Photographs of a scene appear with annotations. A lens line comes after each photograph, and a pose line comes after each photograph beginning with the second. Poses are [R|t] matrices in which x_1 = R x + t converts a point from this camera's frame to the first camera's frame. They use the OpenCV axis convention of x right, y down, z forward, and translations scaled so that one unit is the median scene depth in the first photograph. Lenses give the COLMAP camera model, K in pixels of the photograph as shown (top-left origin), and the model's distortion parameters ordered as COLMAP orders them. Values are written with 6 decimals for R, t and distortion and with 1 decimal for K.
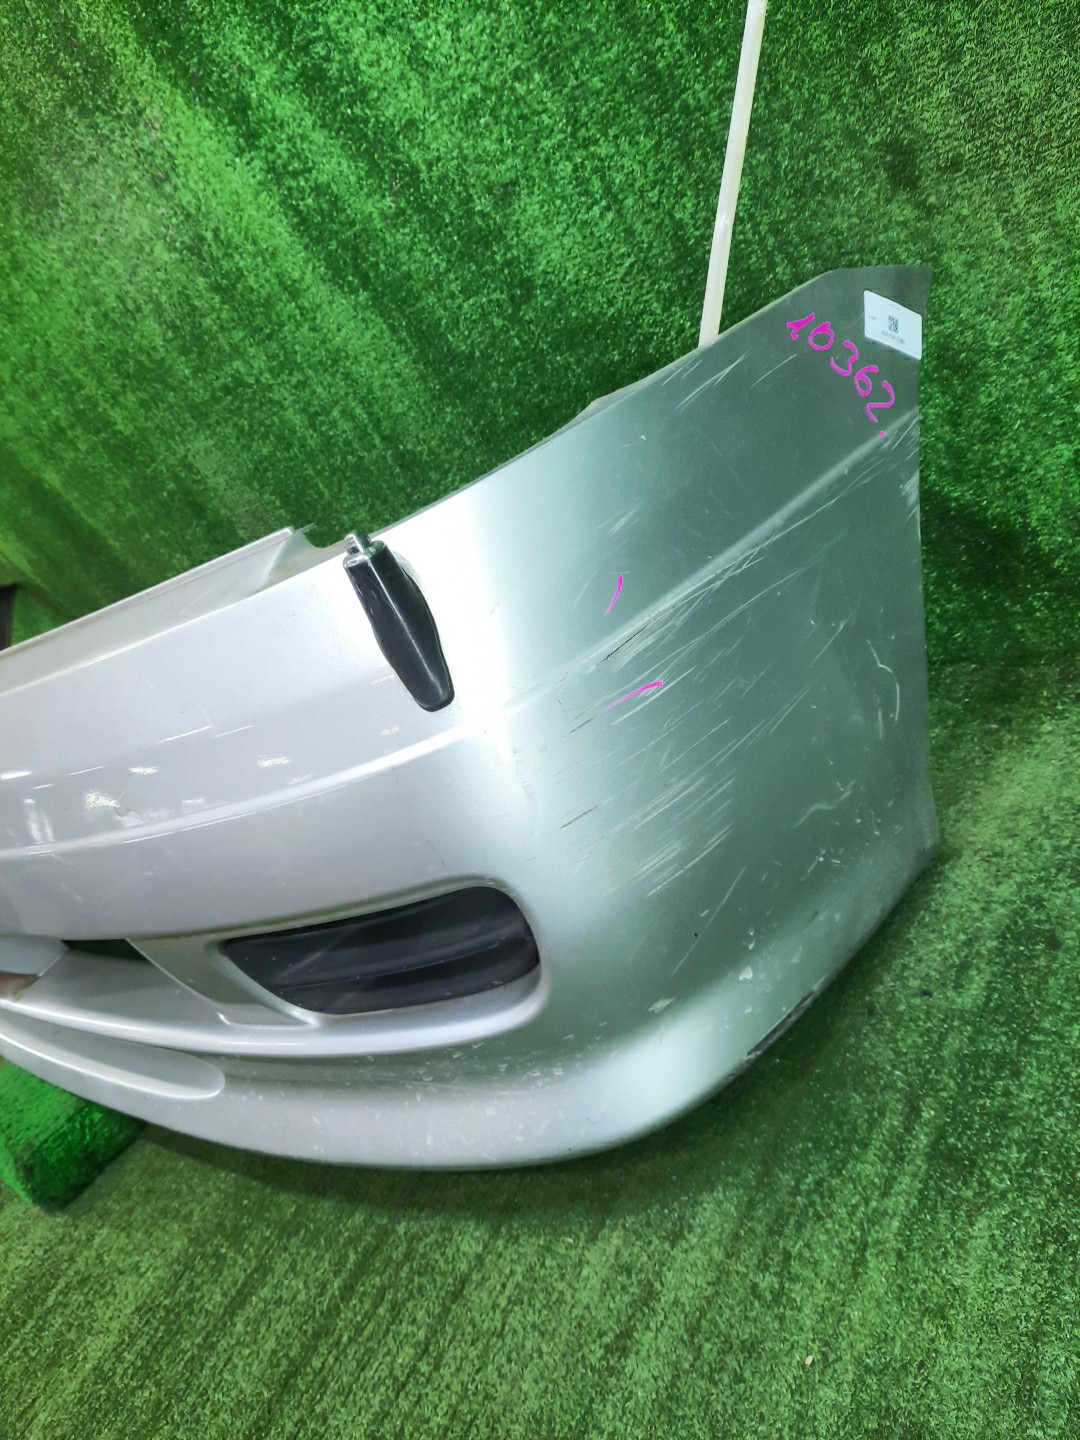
lens RADIAL K [[1056.8, 0, 540.0], [0, 1056.8, 720.0], [0, 0, 1]] dist [0.006518, -0.001423]
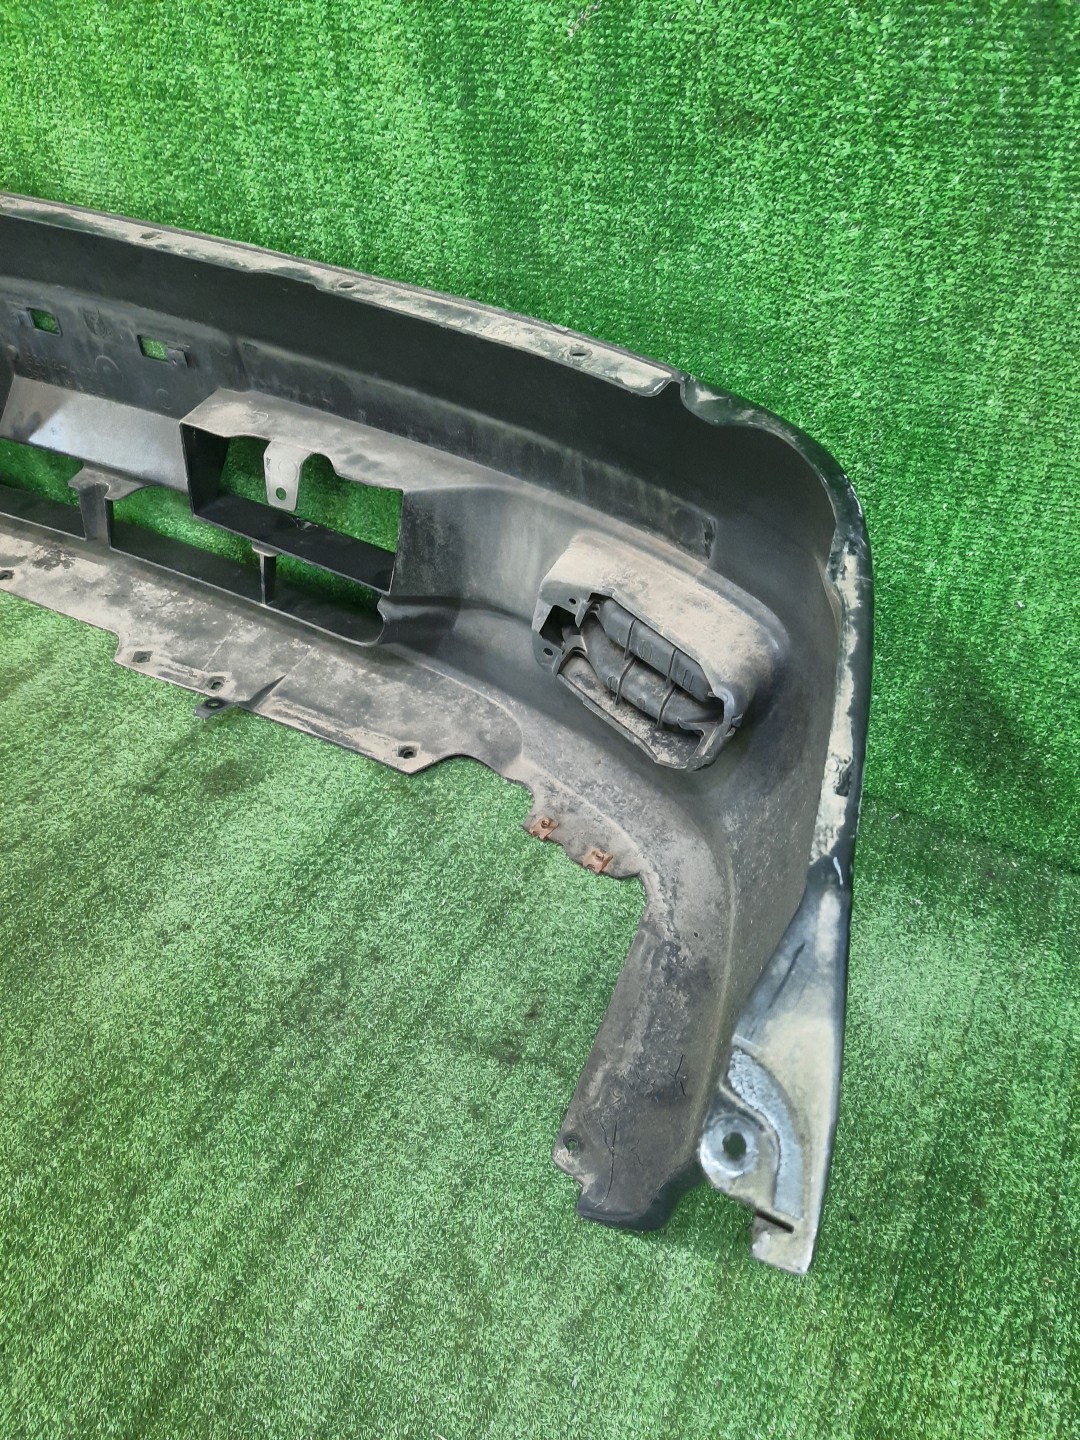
lens RADIAL K [[1041.0, 0, 540.0], [0, 1041.0, 720.0], [0, 0, 1]] dist [-0.060101, 0.062767]
pose [[0.874003, 0.278151, 0.398436, -0.362330], [-0.355506, 0.925007, 0.134078, -0.177364], [-0.331262, -0.258831, 0.907343, 0.322147]]
